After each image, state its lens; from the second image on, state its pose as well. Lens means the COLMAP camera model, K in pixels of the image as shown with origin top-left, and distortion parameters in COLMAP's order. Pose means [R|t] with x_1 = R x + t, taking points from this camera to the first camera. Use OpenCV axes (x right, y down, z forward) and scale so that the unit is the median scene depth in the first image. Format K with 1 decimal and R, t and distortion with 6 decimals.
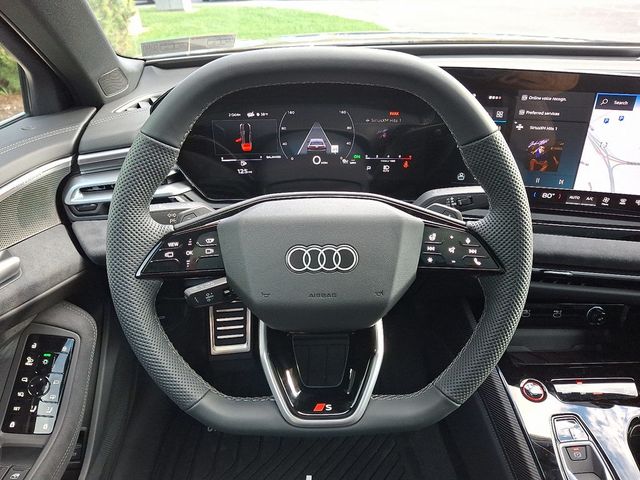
lens RADIAL K [[463.1, 0, 320.0], [0, 463.1, 240.0], [0, 0, 1]] dist [0.106016, -0.190164]
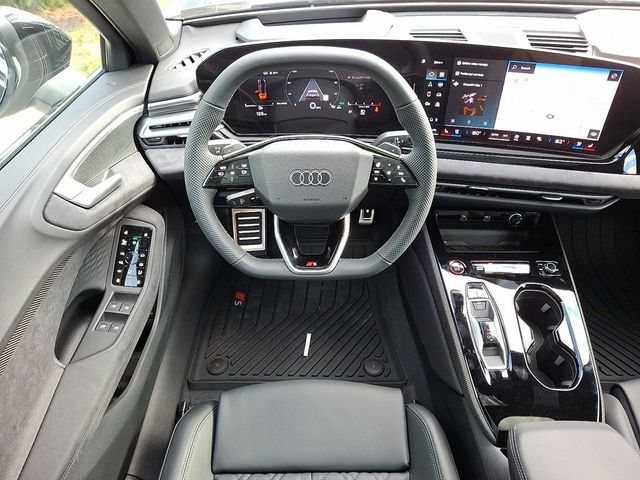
lens RADIAL K [[463.1, 0, 320.0], [0, 463.1, 240.0], [0, 0, 1]] dist [0.106016, -0.190164]
pose [[0.999748, 0.011646, -0.019192, 0.051334], [-0.008139, 0.984786, 0.173580, -0.020975], [0.020921, -0.173380, 0.984633, -0.498689]]
